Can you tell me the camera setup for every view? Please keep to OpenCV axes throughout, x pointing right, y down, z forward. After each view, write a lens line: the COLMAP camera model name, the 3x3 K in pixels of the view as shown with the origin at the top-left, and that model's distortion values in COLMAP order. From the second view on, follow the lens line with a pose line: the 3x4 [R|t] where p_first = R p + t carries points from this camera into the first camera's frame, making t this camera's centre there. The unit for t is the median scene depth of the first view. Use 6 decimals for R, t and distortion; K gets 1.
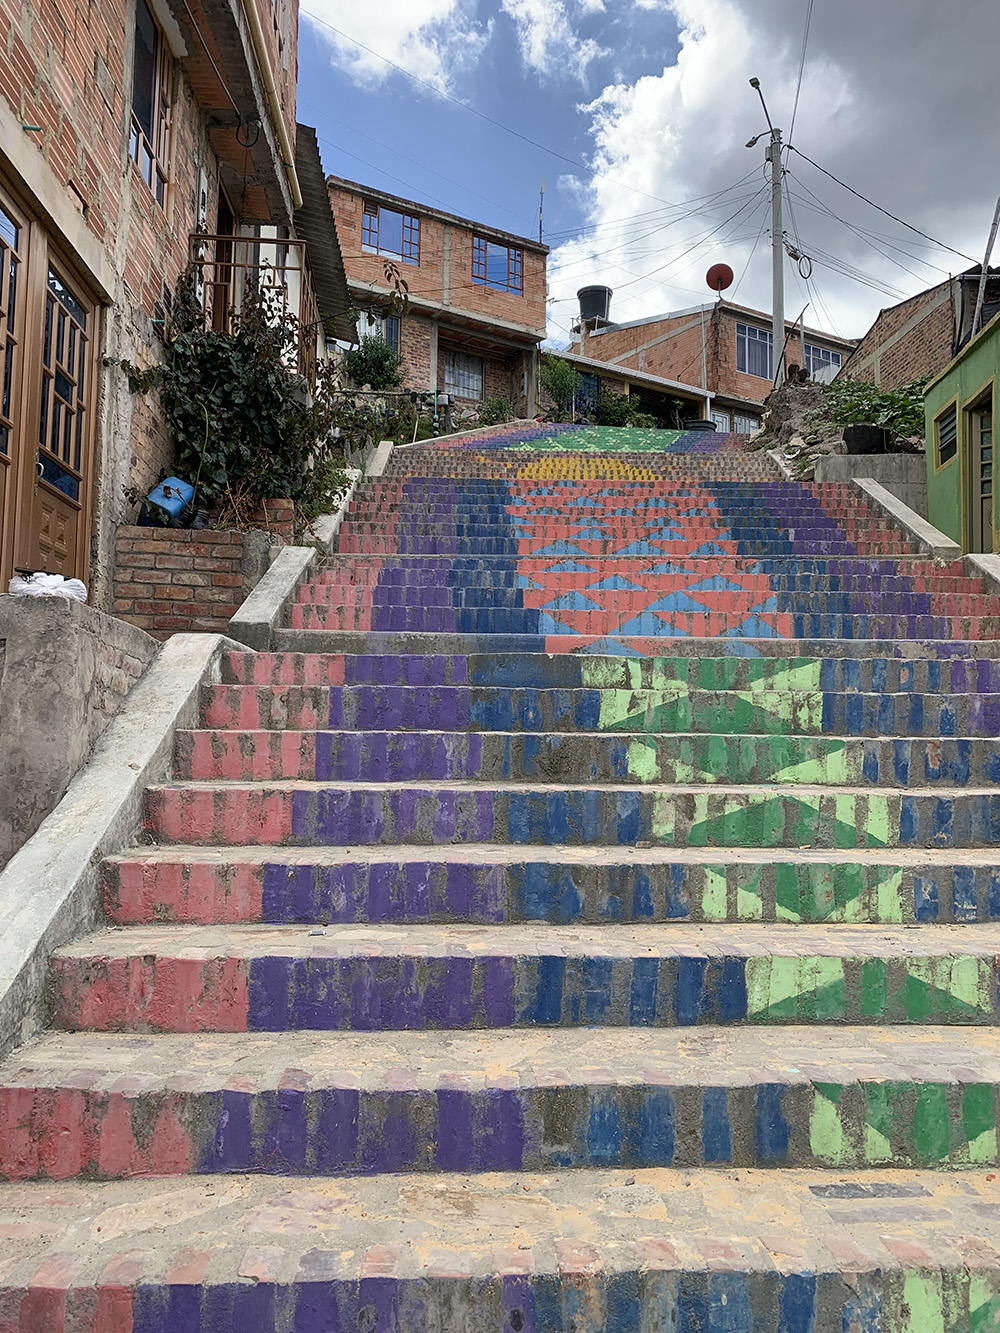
lens RADIAL K [[965.5, 0, 465.5], [0, 965.5, 667.9], [0, 0, 1]] dist [0.099532, -0.203571]
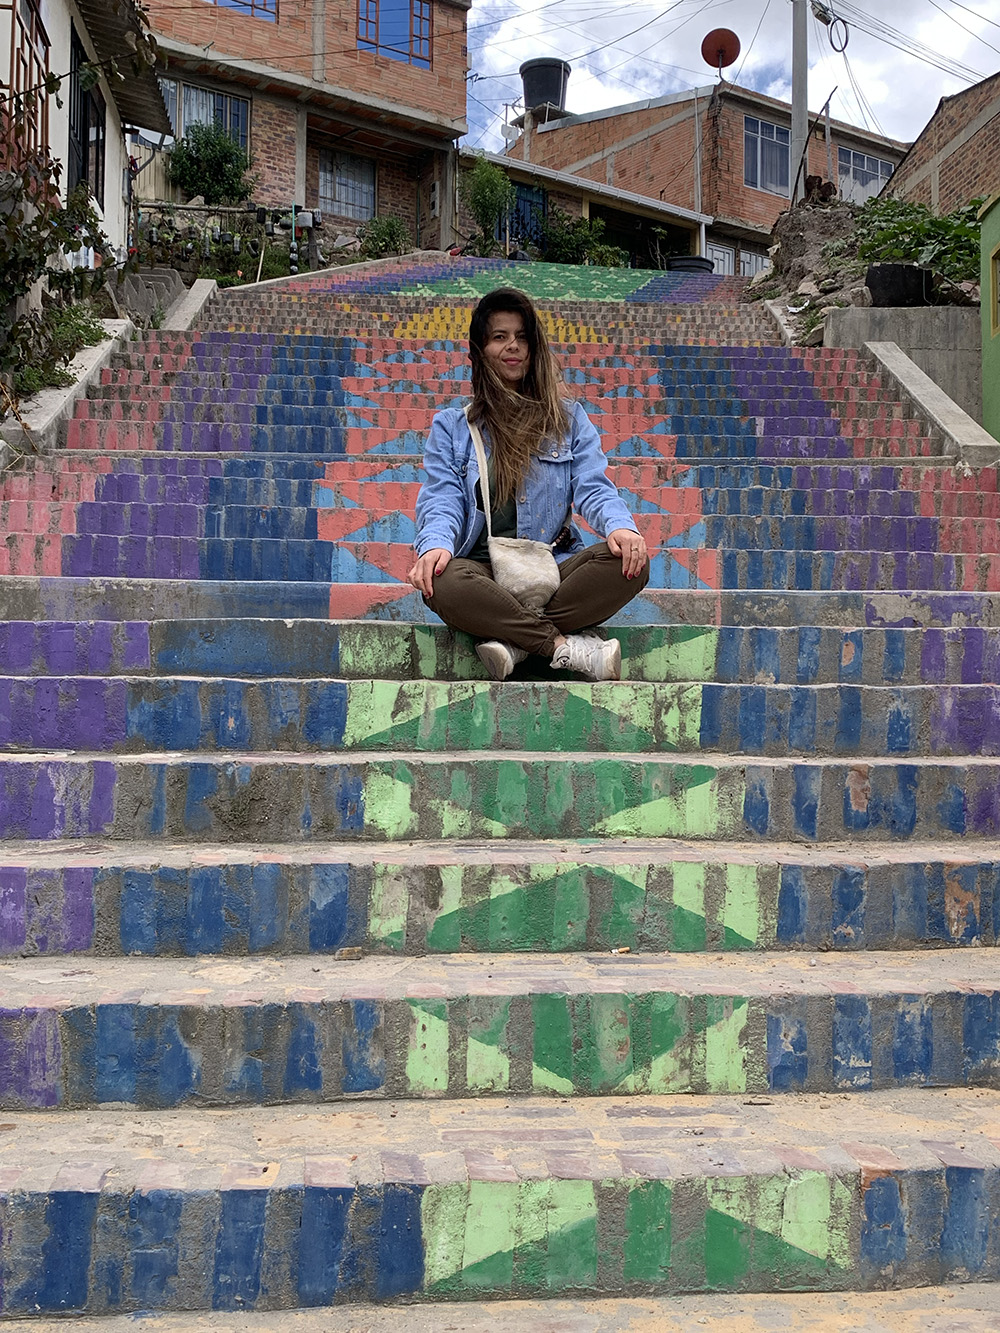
lens RADIAL K [[1277.9, 0, 523.2], [0, 1277.9, 637.9], [0, 0, 1]] dist [0.111190, -0.239258]
pose [[0.999383, 0.000720, 0.035113, 0.160924], [-0.001992, 0.999343, 0.036191, -0.025536], [-0.035064, -0.036238, 0.998728, 0.128260]]
